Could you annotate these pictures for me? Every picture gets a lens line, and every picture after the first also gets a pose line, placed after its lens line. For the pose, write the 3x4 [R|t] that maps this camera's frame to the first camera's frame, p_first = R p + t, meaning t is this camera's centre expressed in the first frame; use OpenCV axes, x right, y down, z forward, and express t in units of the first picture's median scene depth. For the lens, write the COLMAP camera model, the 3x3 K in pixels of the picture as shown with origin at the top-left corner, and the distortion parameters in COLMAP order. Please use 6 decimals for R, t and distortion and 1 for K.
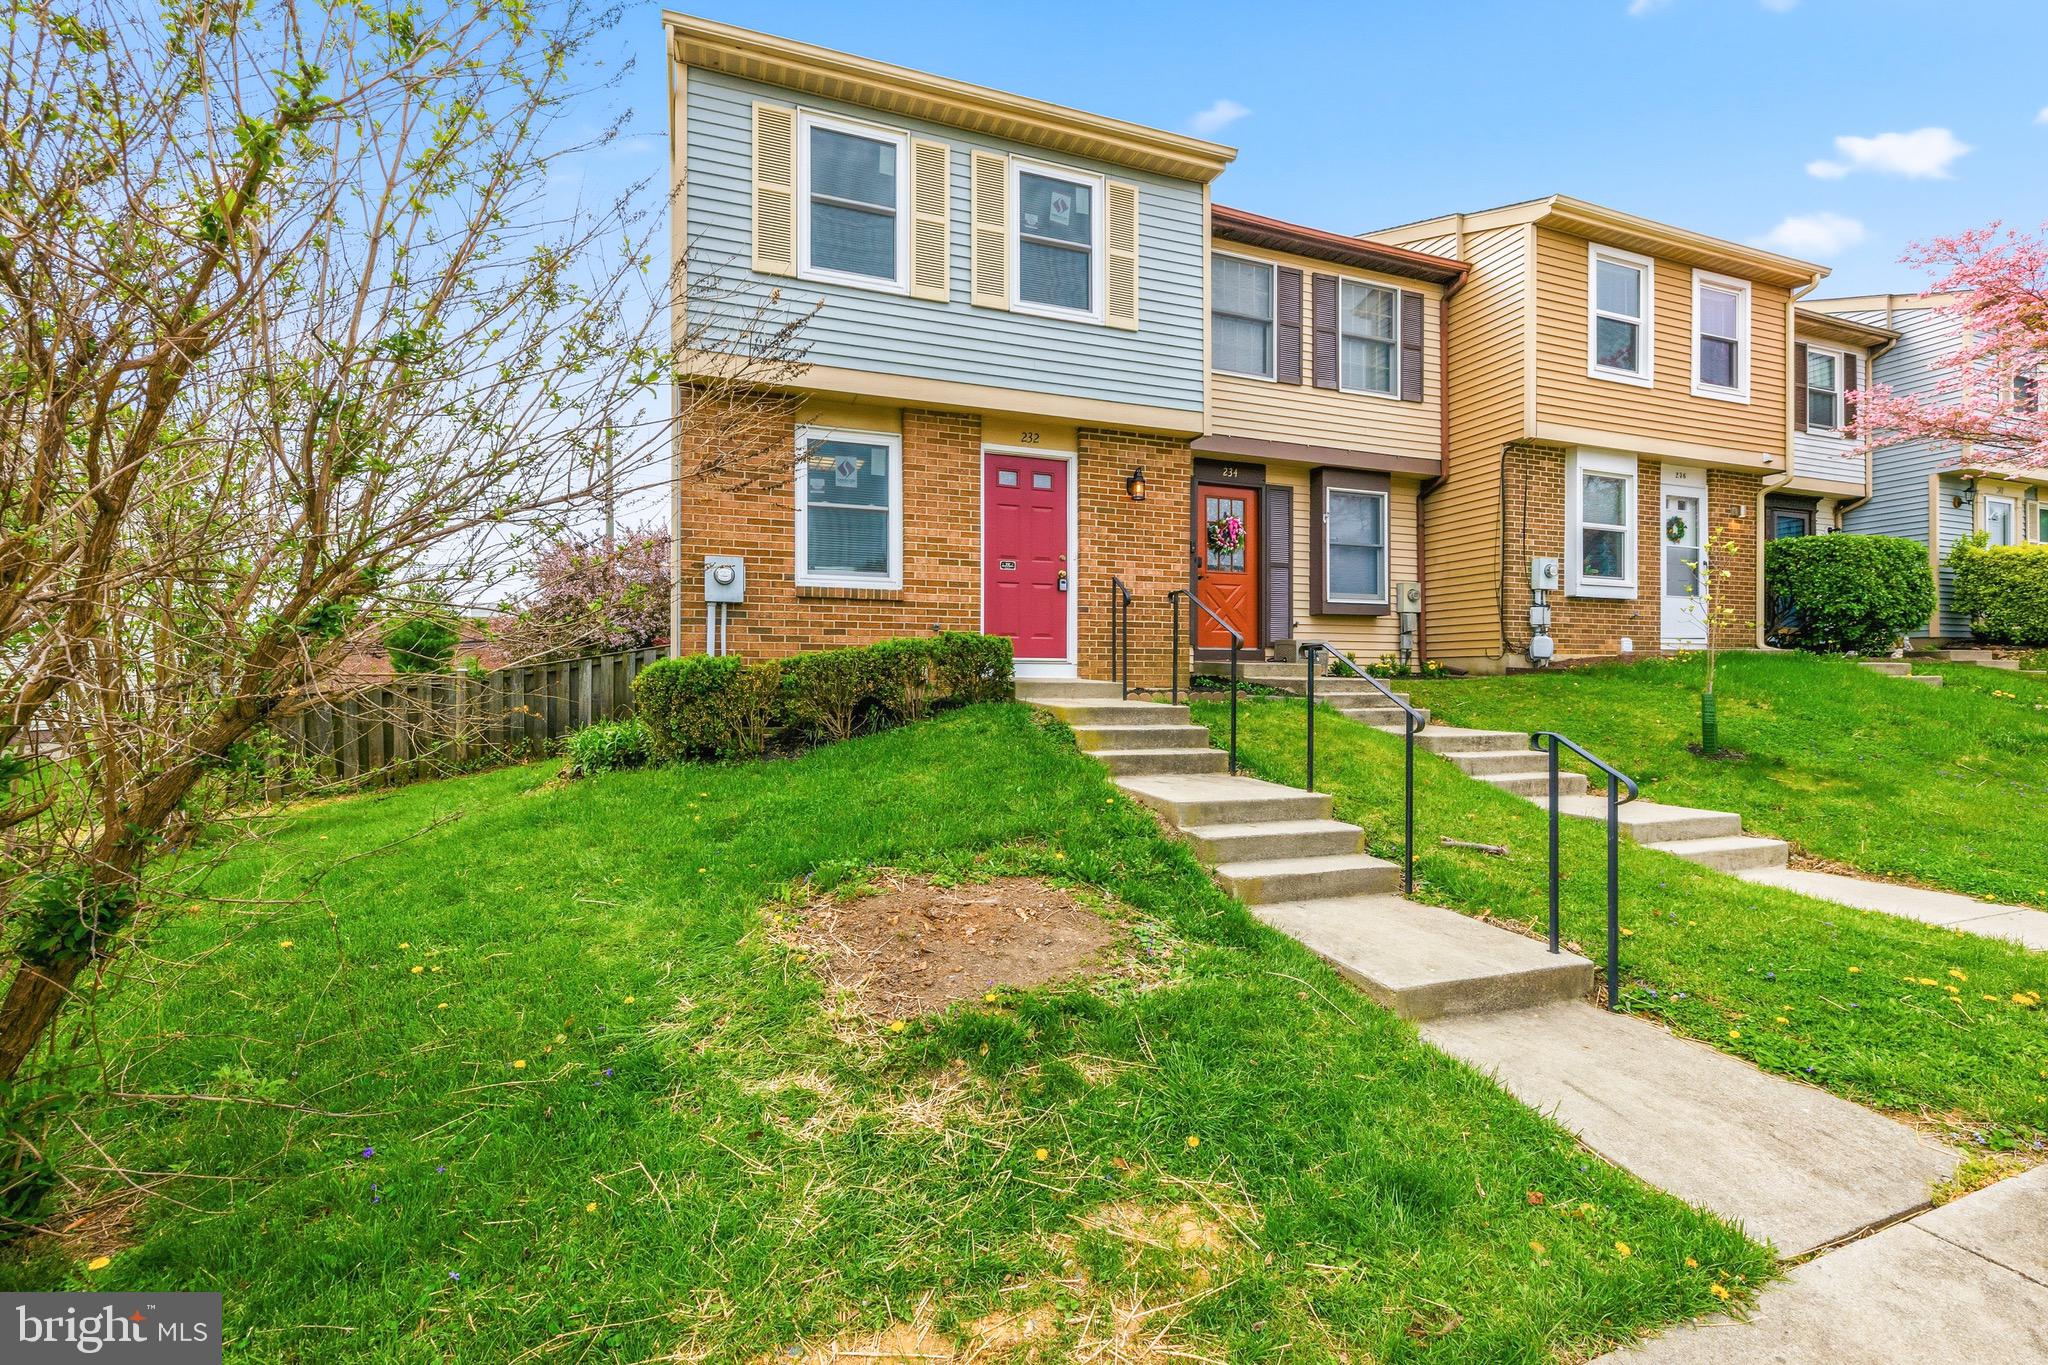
lens RADIAL K [[869.5, 0, 1026.5], [0, 869.5, 674.4], [0, 0, 1]] dist [0.001620, 0.000105]
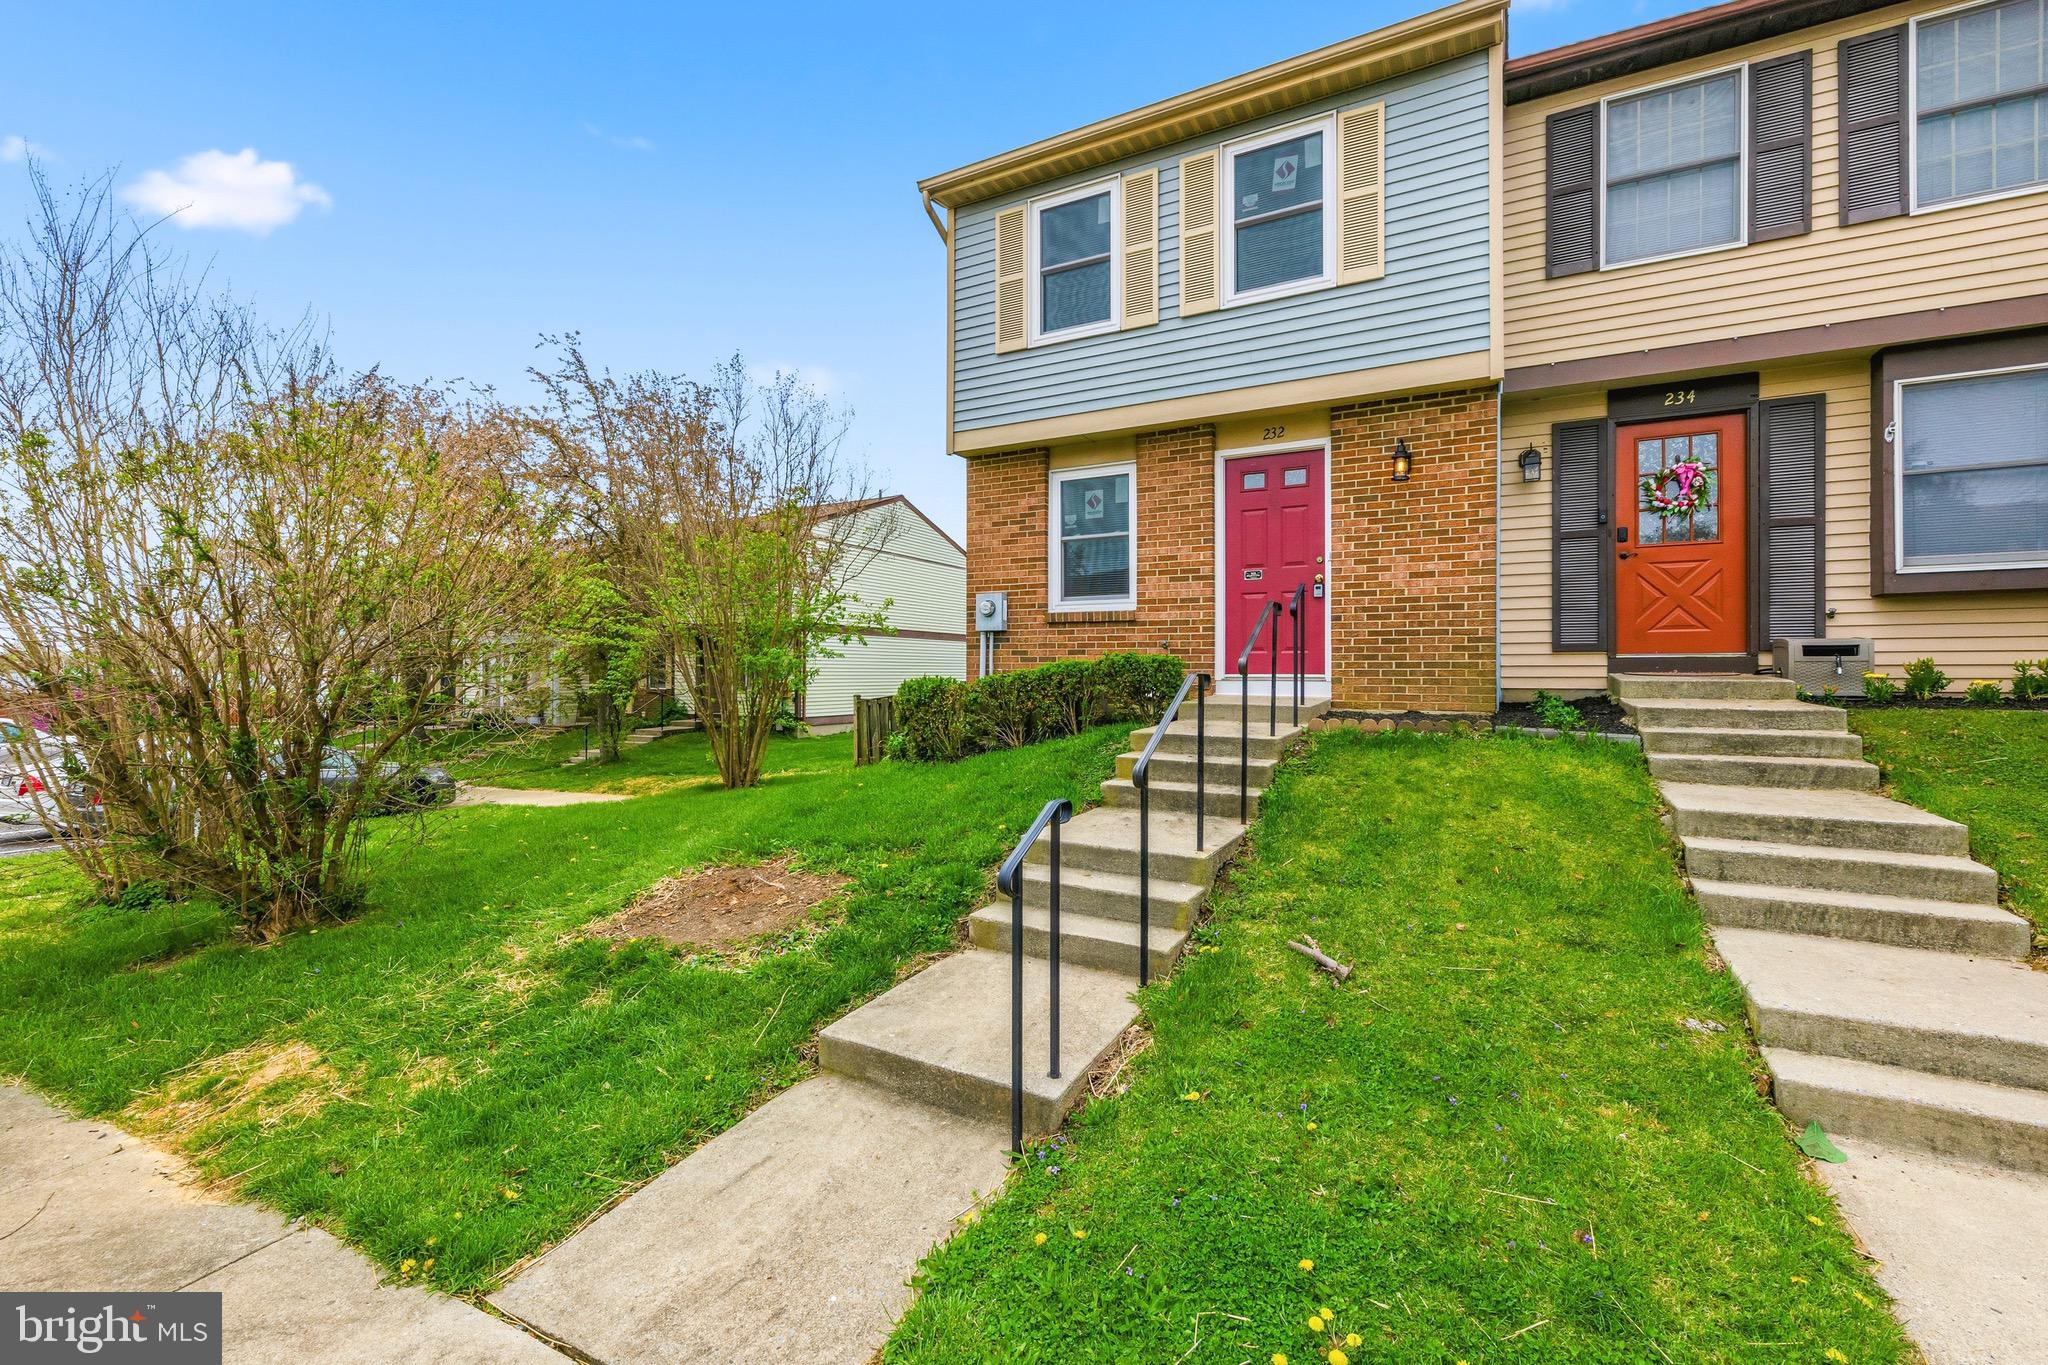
lens RADIAL K [[835.7, 0, 1023.5], [0, 835.7, 660.8], [0, 0, 1]] dist [-0.000490, 0.006484]
pose [[0.671430, -0.011105, -0.740985, 0.498985], [0.002901, 0.999919, -0.012357, -0.024274], [0.741062, 0.006147, 0.671408, 0.228974]]
